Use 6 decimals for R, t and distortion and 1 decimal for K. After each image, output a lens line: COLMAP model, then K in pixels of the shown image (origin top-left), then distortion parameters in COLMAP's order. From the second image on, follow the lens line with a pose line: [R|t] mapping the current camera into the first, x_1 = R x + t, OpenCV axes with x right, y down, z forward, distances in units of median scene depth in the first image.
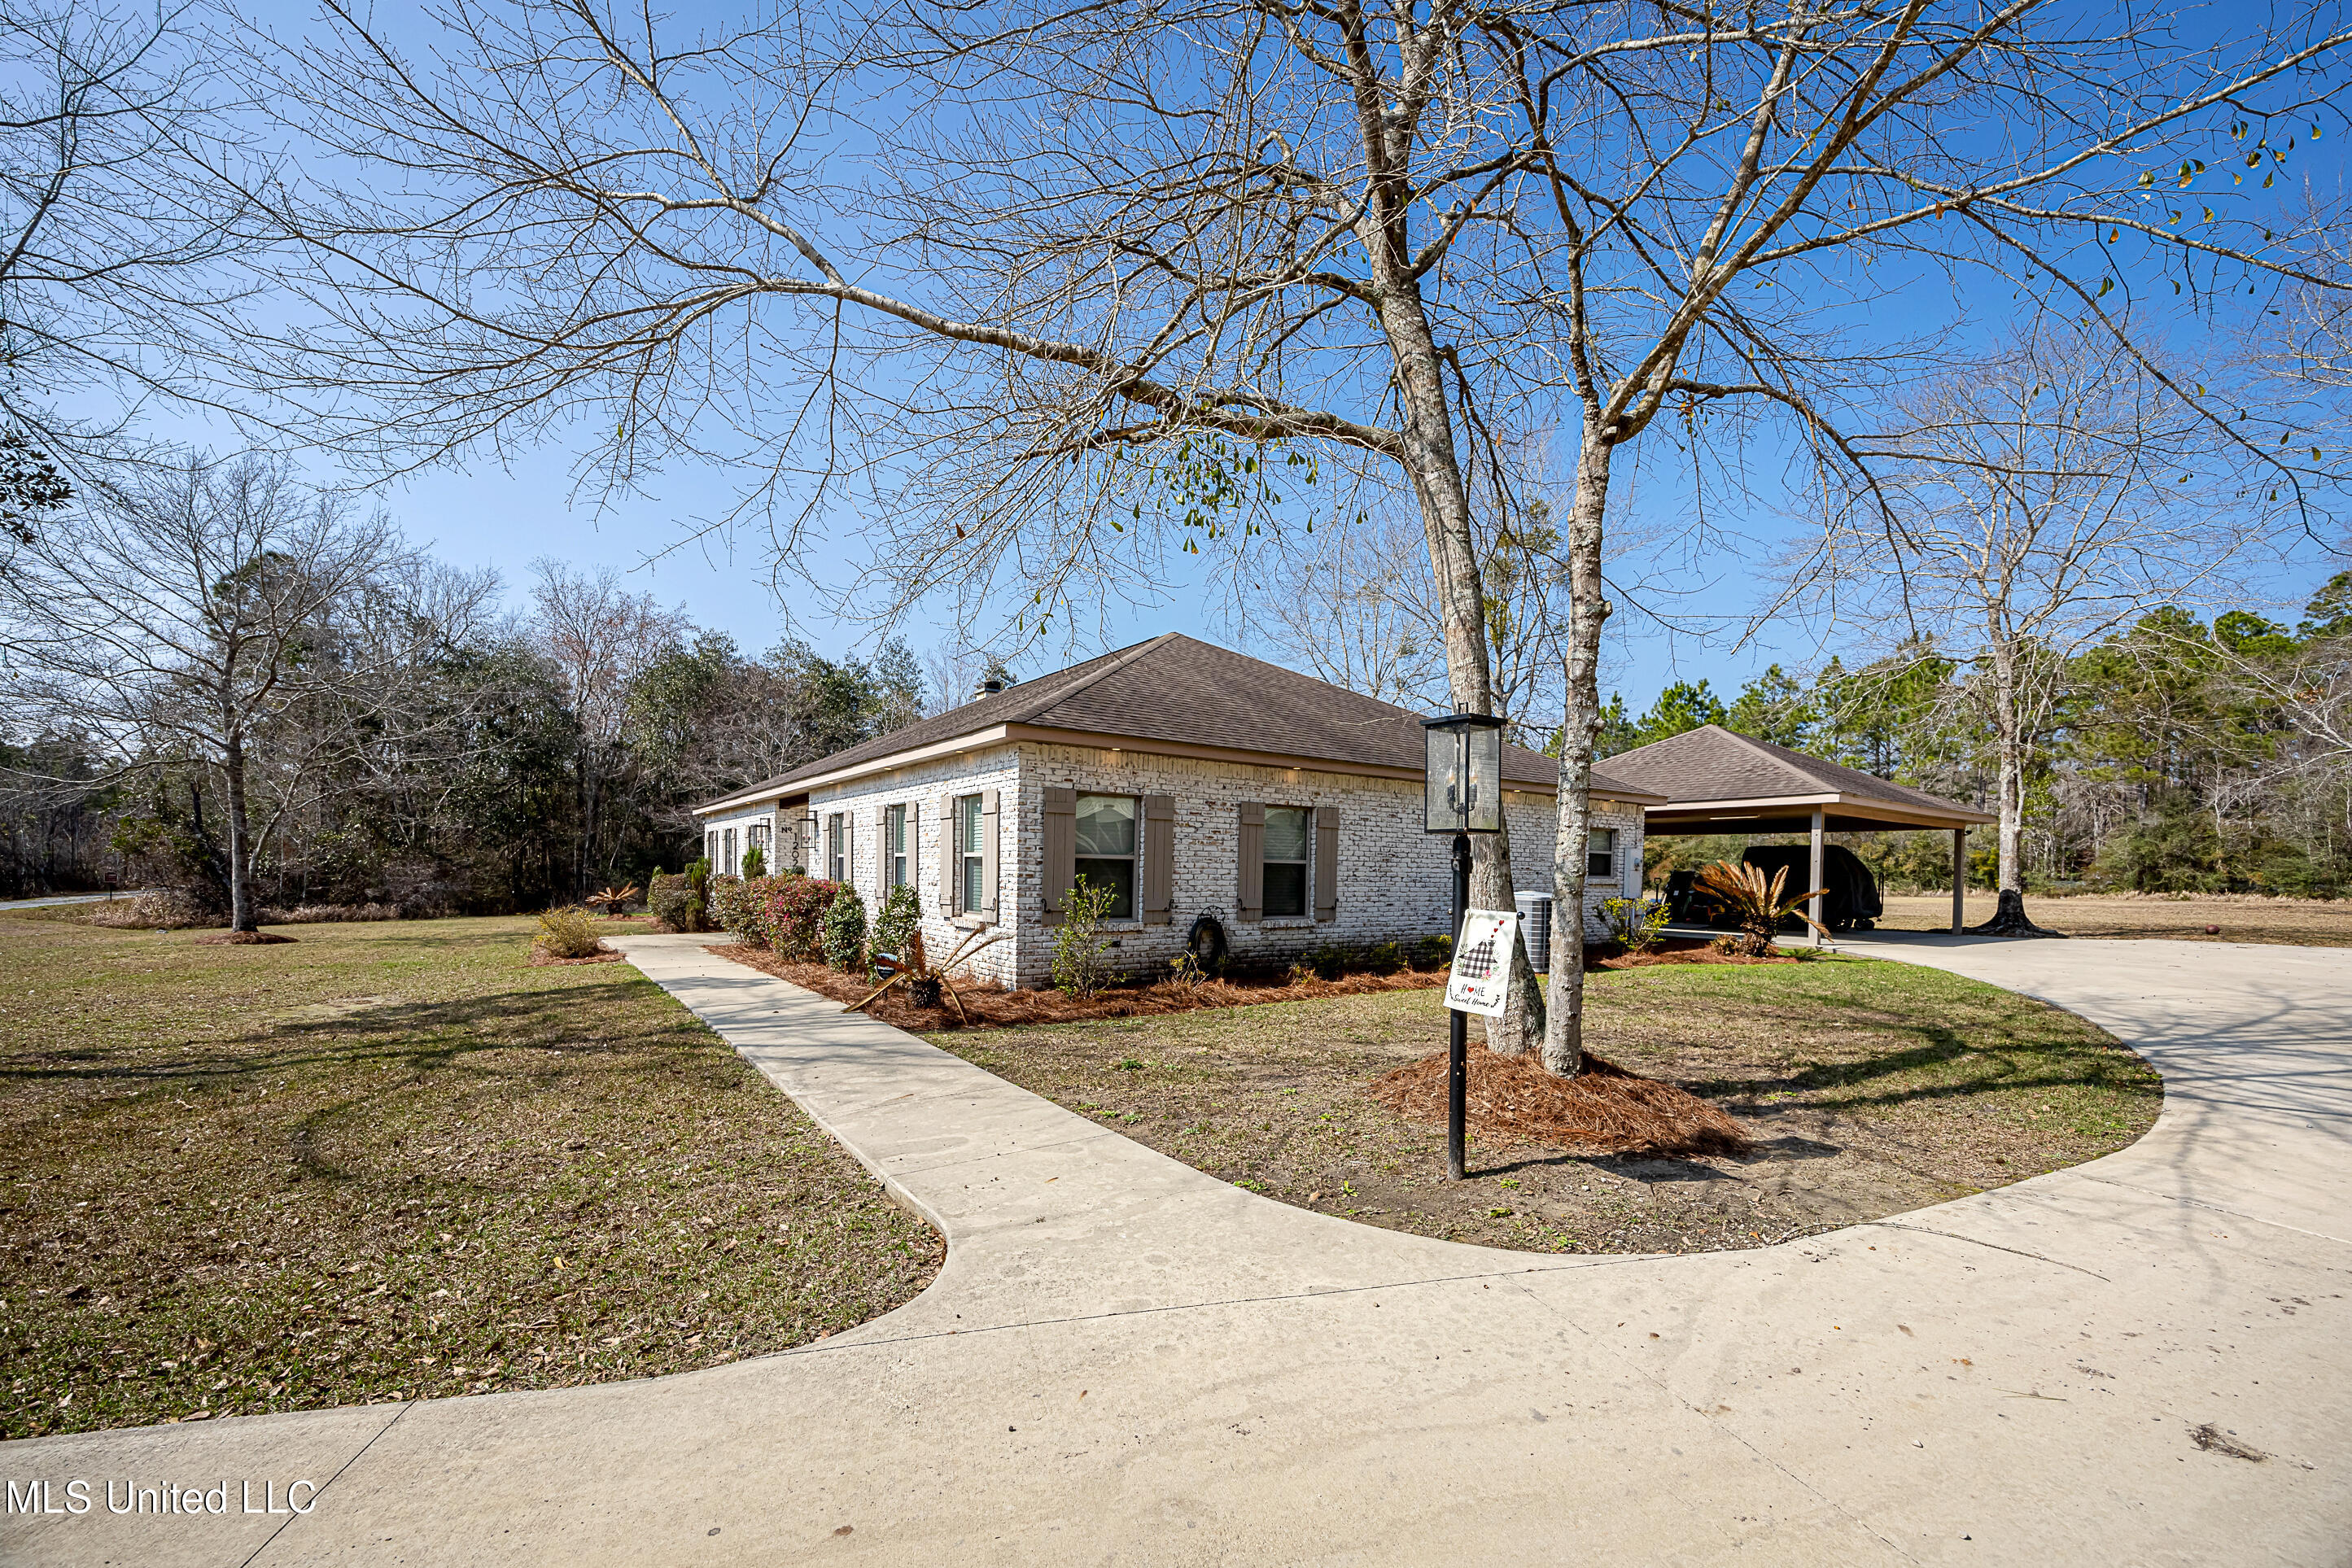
lens RADIAL K [[938.4, 0, 1170.2], [0, 938.4, 885.1], [0, 0, 1]] dist [-0.004639, 0.000748]
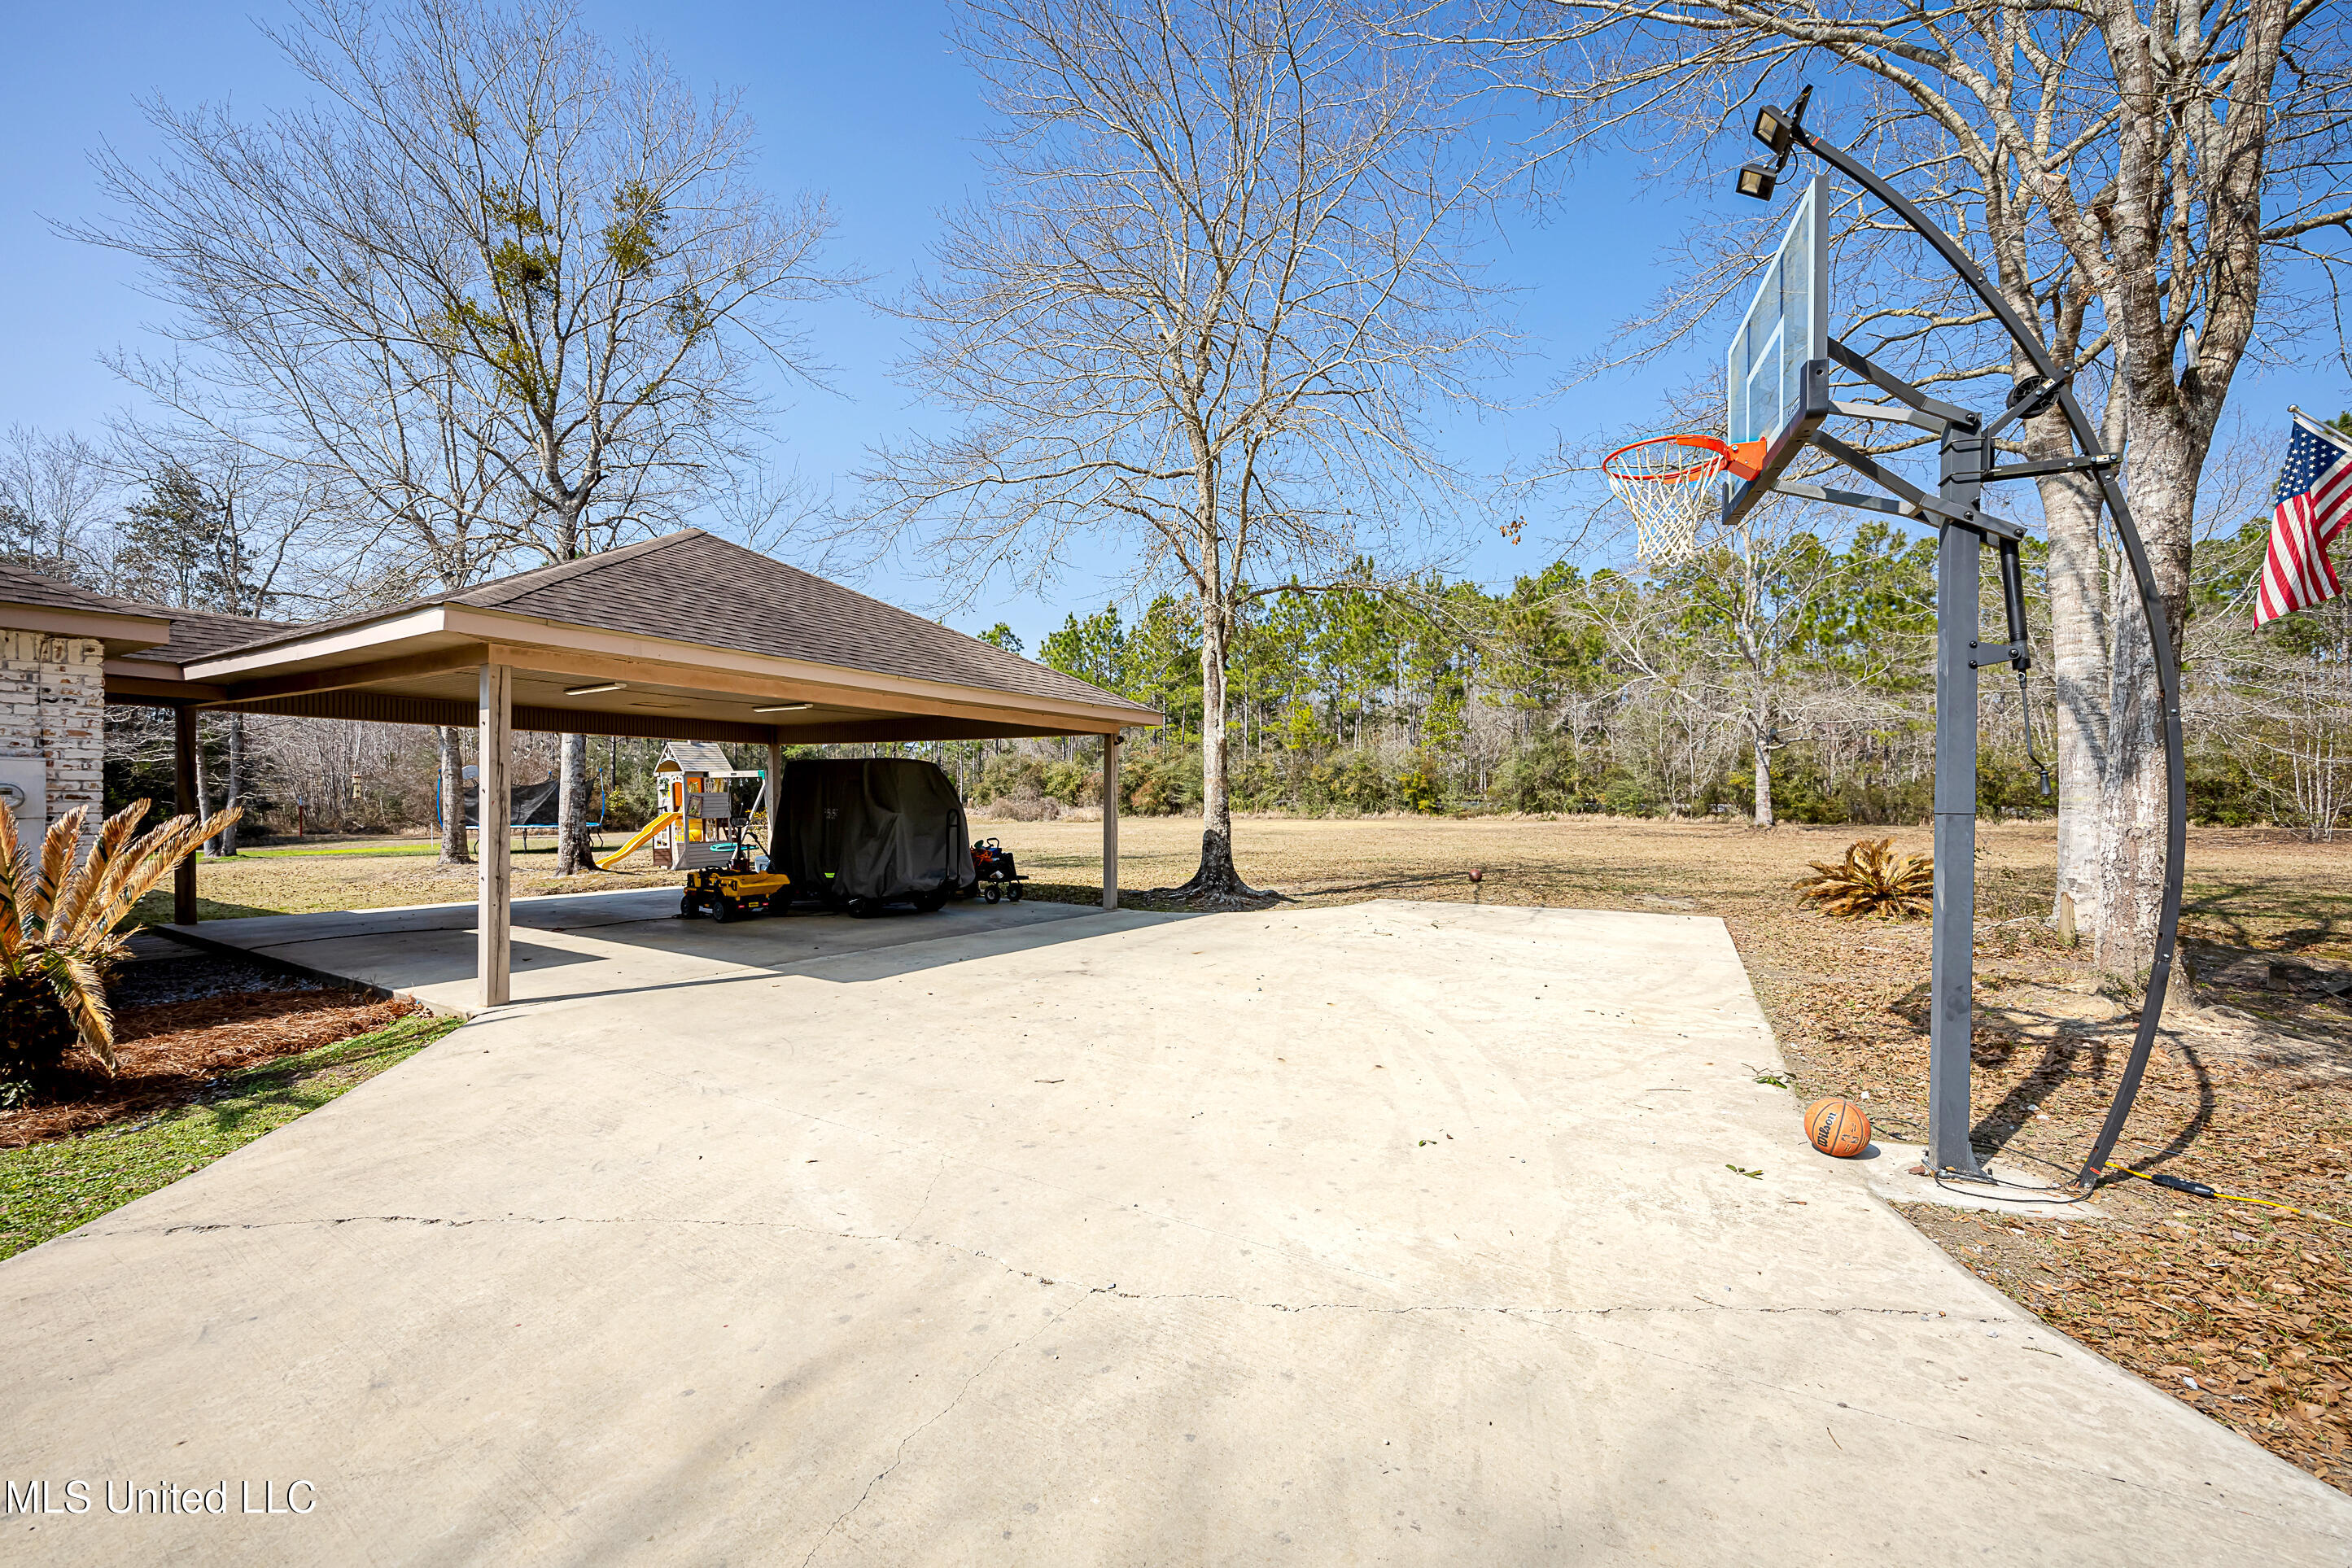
lens RADIAL K [[938.4, 0, 1184.0], [0, 938.4, 797.9], [0, 0, 1]] dist [-0.004639, 0.000748]
pose [[0.920942, -0.007930, 0.389620, 0.298712], [0.011947, 0.999898, -0.007889, -0.006041], [-0.389517, 0.011920, 0.920942, 0.195737]]
